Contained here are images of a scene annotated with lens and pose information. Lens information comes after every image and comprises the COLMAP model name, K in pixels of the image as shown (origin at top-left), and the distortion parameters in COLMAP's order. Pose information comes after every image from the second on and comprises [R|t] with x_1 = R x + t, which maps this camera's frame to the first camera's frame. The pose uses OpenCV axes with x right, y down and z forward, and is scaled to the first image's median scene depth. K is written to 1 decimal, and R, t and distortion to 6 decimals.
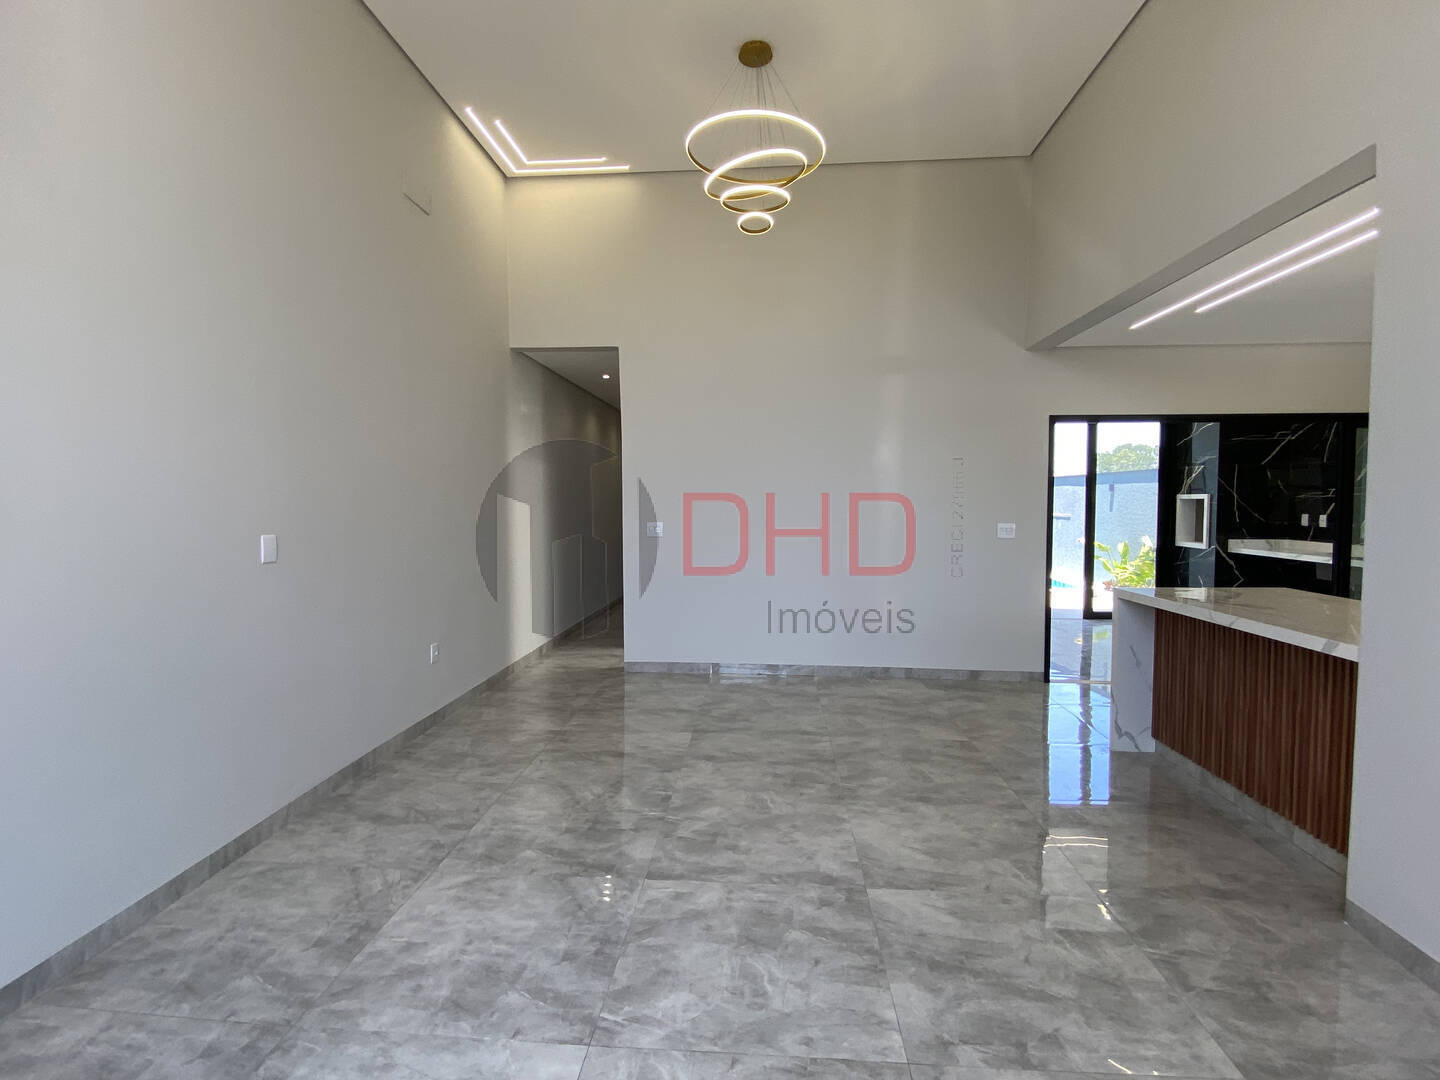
lens RADIAL K [[709.1, 0, 716.0], [0, 709.1, 542.6], [0, 0, 1]] dist [0.051868, -0.042242]
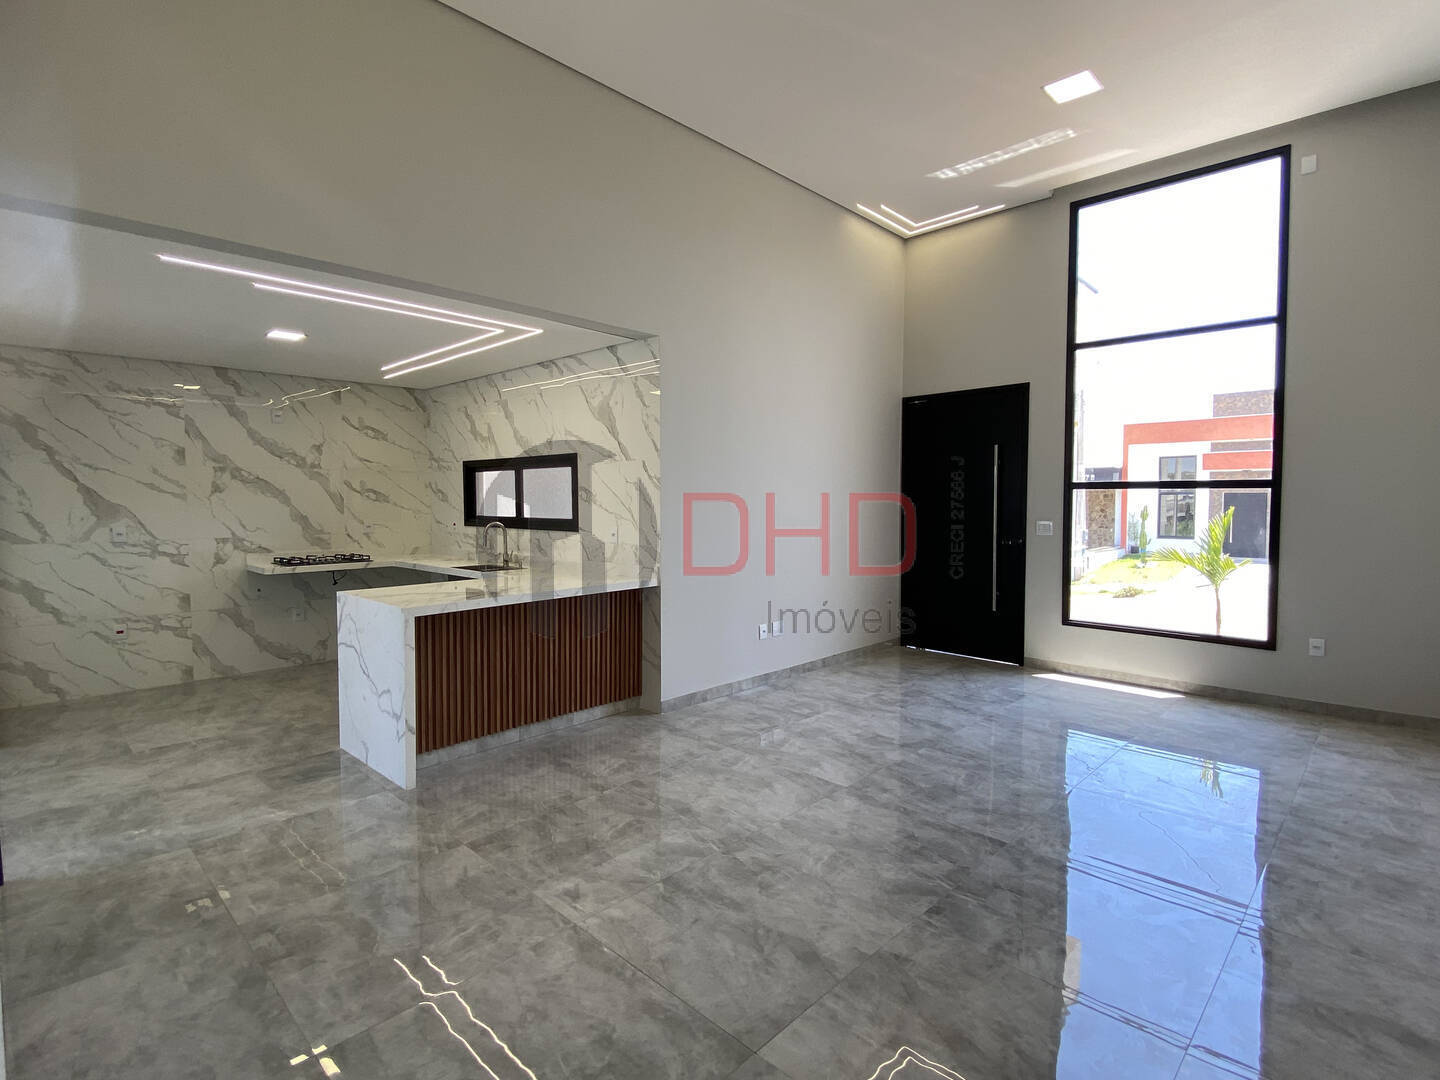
lens RADIAL K [[709.1, 0, 716.0], [0, 709.1, 542.6], [0, 0, 1]] dist [0.051868, -0.042242]
pose [[-0.766853, -0.037962, 0.640699, -0.336302], [0.041835, 0.993170, 0.108918, -0.108164], [-0.640458, 0.110328, -0.760027, 1.558121]]
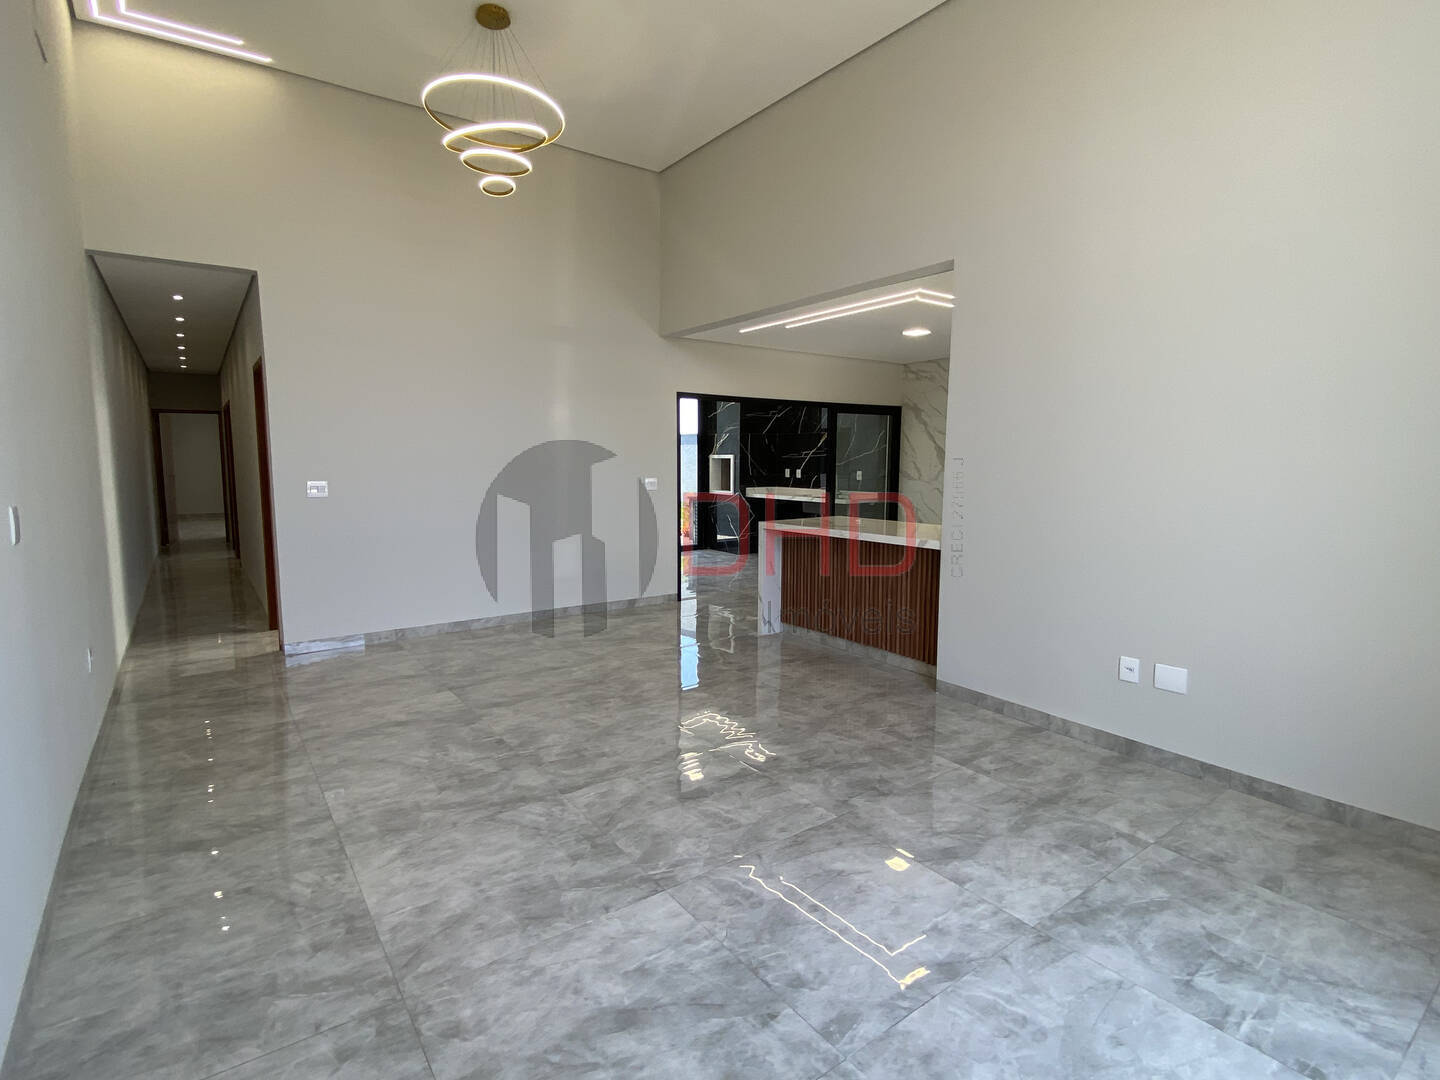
lens RADIAL K [[703.1, 0, 706.3], [0, 703.1, 544.7], [0, 0, 1]] dist [0.089479, -0.071025]
pose [[0.767133, -0.076774, 0.636878, -0.452453], [0.036960, 0.996453, 0.075600, -0.001022], [-0.640423, -0.034456, 0.767249, 0.002253]]
